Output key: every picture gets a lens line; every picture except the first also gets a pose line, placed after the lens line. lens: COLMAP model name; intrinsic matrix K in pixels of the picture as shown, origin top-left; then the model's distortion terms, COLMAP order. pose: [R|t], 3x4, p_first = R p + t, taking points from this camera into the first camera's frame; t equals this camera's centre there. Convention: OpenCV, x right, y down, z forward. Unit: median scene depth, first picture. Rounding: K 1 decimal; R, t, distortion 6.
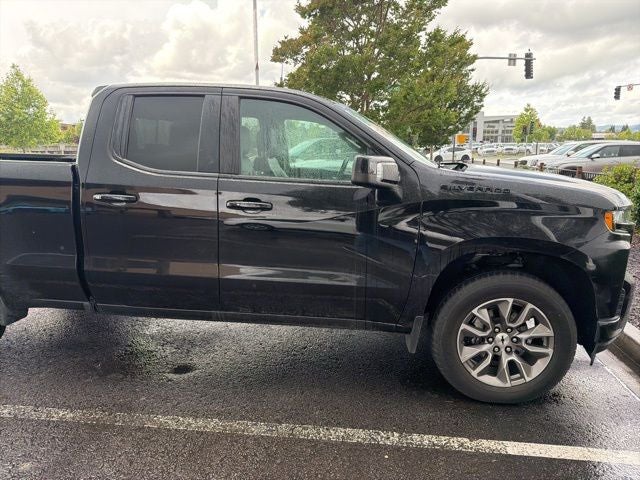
lens RADIAL K [[458.1, 0, 320.3], [0, 458.1, 240.1], [0, 0, 1]] dist [0.038620, -0.040867]
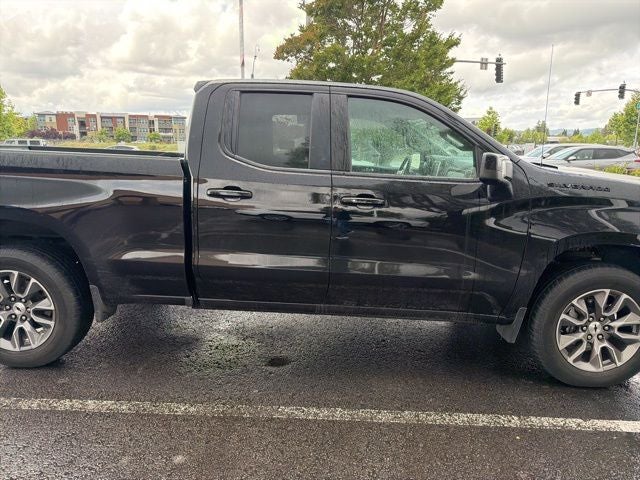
lens RADIAL K [[458.1, 0, 318.0], [0, 458.1, 244.1], [0, 0, 1]] dist [0.038620, -0.040867]
pose [[0.996733, -0.001445, 0.080755, -0.333009], [0.000583, 0.999943, 0.010697, 0.008828], [-0.080765, -0.010615, 0.996677, -0.017401]]
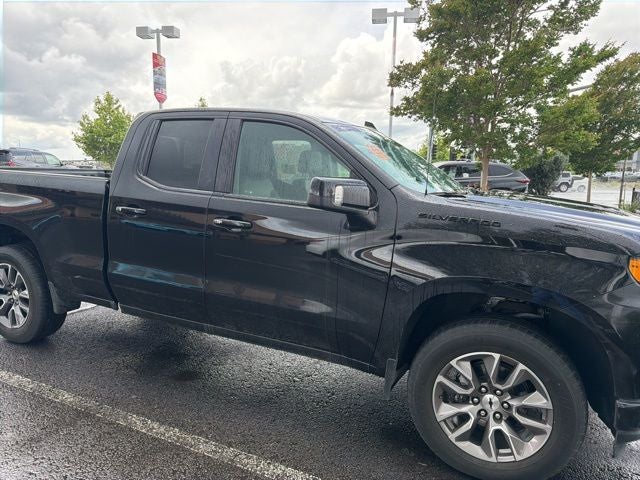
lens RADIAL K [[458.1, 0, 318.9], [0, 458.1, 239.3], [0, 0, 1]] dist [0.038620, -0.040867]
pose [[0.943298, 0.068588, -0.324783, 0.351819], [-0.085864, 0.995538, -0.039143, -0.017102], [0.320649, 0.064810, 0.944978, 0.098121]]
